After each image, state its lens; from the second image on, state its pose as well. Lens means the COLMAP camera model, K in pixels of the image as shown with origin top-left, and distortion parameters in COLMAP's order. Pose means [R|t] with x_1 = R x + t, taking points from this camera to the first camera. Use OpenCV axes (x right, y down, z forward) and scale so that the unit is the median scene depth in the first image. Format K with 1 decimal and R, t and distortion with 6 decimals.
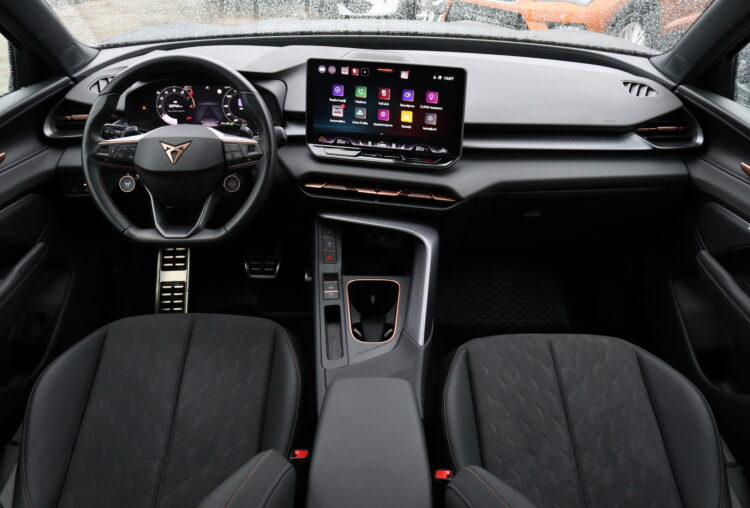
lens RADIAL K [[628.0, 0, 377.8], [0, 628.0, 251.3], [0, 0, 1]] dist [-0.153852, 0.113836]
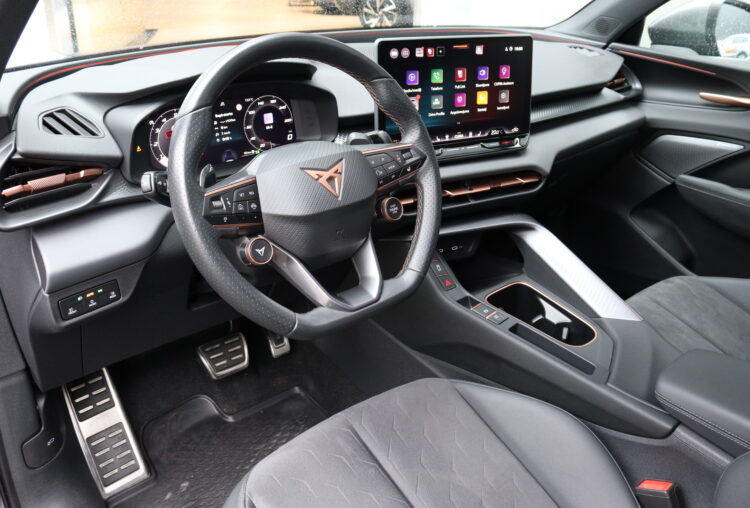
lens RADIAL K [[628.0, 0, 382.7], [0, 628.0, 256.2], [0, 0, 1]] dist [-0.153852, 0.113836]
pose [[0.760995, -0.280933, 0.584776, -0.623420], [0.319399, 0.946809, 0.039210, -0.082667], [-0.564686, 0.156939, 0.810247, 0.400522]]
